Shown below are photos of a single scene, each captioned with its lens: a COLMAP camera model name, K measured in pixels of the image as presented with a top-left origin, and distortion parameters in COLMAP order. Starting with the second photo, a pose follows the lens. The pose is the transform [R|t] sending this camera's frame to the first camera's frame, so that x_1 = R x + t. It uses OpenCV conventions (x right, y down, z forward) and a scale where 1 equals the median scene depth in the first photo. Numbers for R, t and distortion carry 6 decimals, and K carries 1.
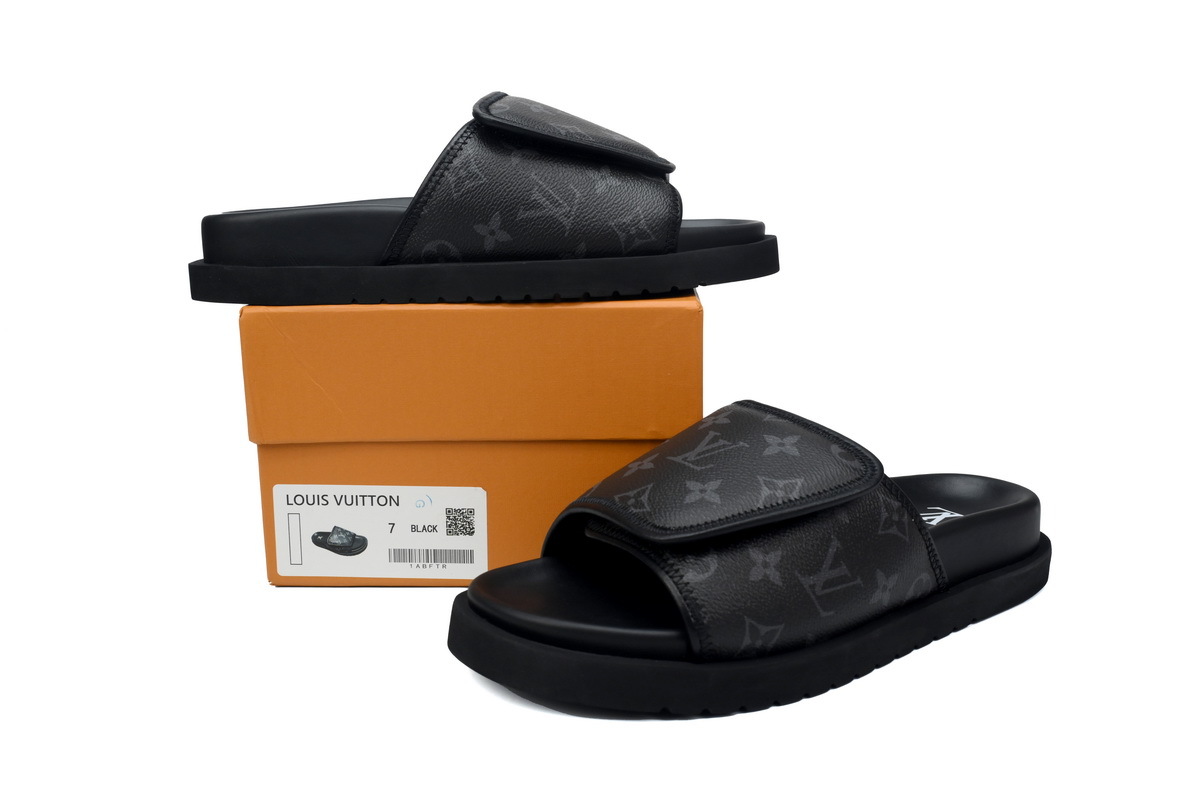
lens RADIAL K [[1170.9, 0, 600.0], [0, 1170.9, 400.0], [0, 0, 1]] dist [-0.001864, -0.000325]
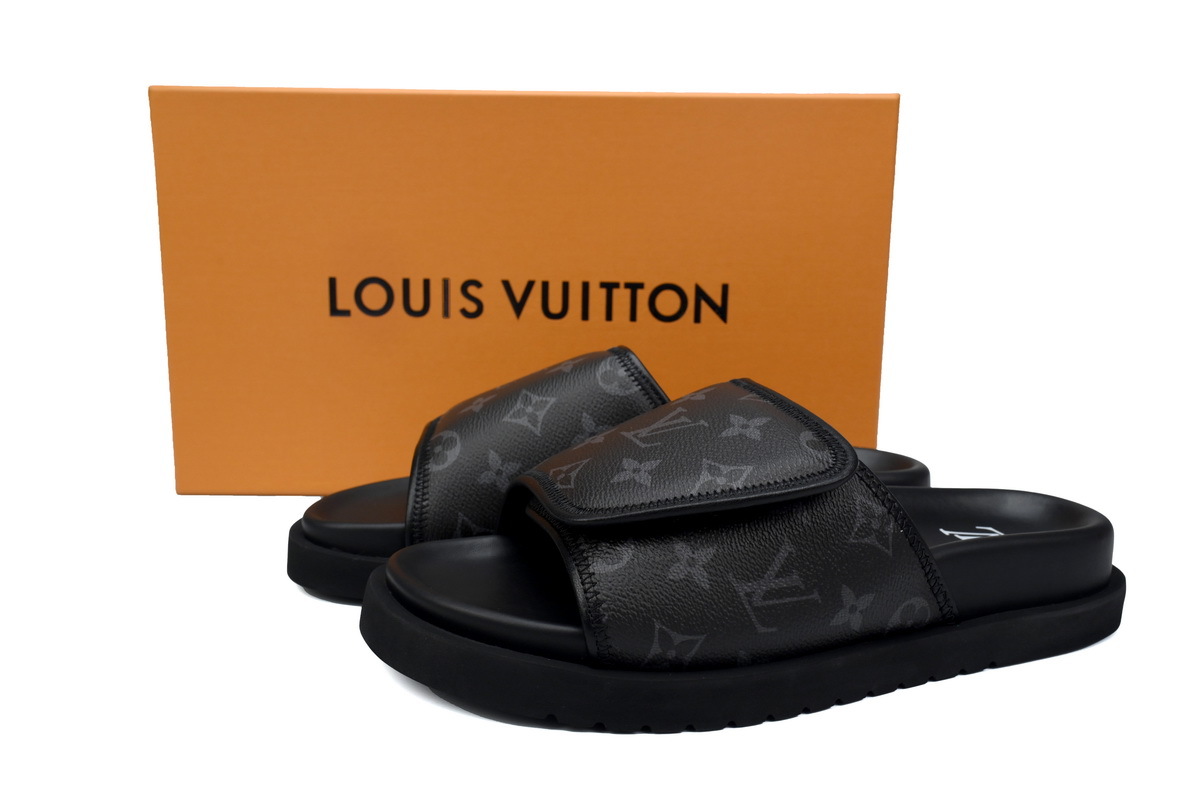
lens RADIAL K [[1170.9, 0, 600.0], [0, 1170.9, 400.0], [0, 0, 1]] dist [-0.001864, -0.000325]
pose [[0.972940, 0.073343, -0.219109, 0.246741], [-0.075633, 0.997134, -0.002071, 0.029895], [0.218329, 0.018587, 0.975698, 0.156273]]
